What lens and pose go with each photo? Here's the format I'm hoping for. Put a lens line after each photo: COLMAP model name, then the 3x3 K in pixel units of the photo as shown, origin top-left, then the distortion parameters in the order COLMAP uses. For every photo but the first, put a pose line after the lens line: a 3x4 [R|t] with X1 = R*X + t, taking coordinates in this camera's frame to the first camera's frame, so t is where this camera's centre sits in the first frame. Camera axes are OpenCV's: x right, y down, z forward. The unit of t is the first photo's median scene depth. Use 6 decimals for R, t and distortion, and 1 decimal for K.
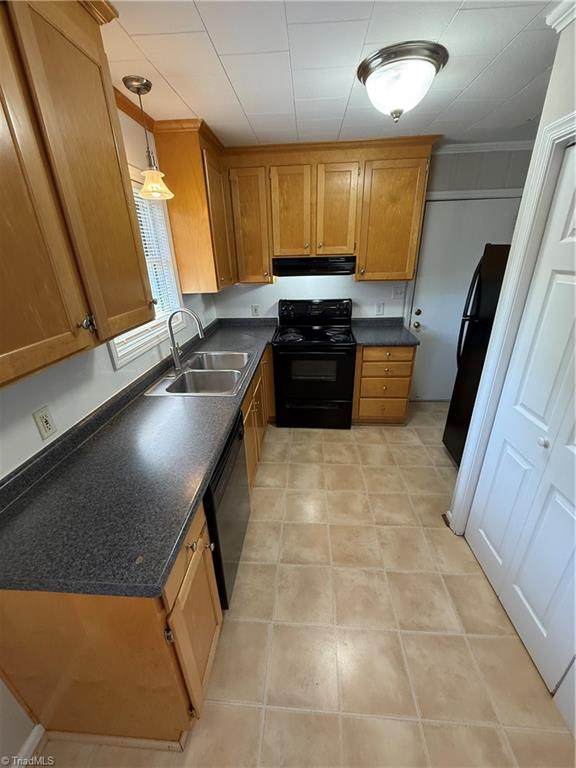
lens RADIAL K [[309.6, 0, 287.8], [0, 309.6, 384.4], [0, 0, 1]] dist [0.000180, 0.000018]
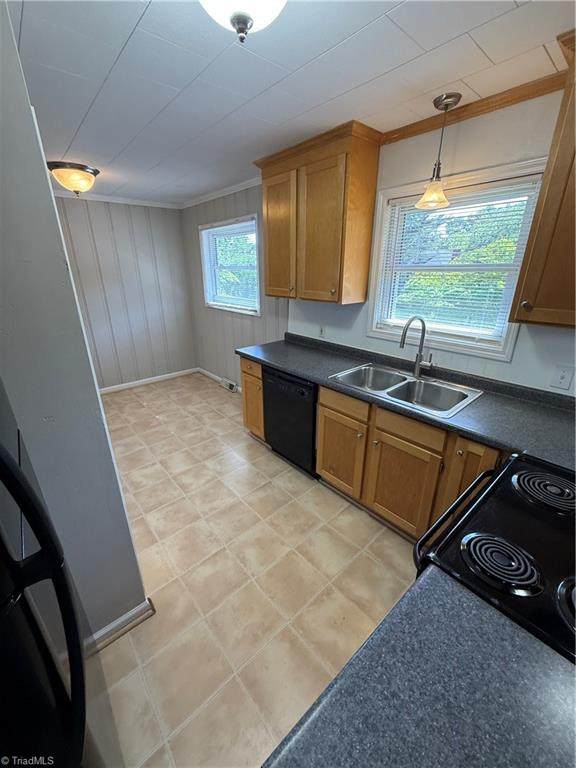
lens RADIAL K [[309.6, 0, 287.7], [0, 309.6, 384.4], [0, 0, 1]] dist [0.000180, 0.000018]
pose [[-0.711885, 0.271635, -0.647638, 0.586532], [-0.258336, 0.756231, 0.601146, -0.515547], [0.653056, 0.595255, -0.468176, 1.192641]]
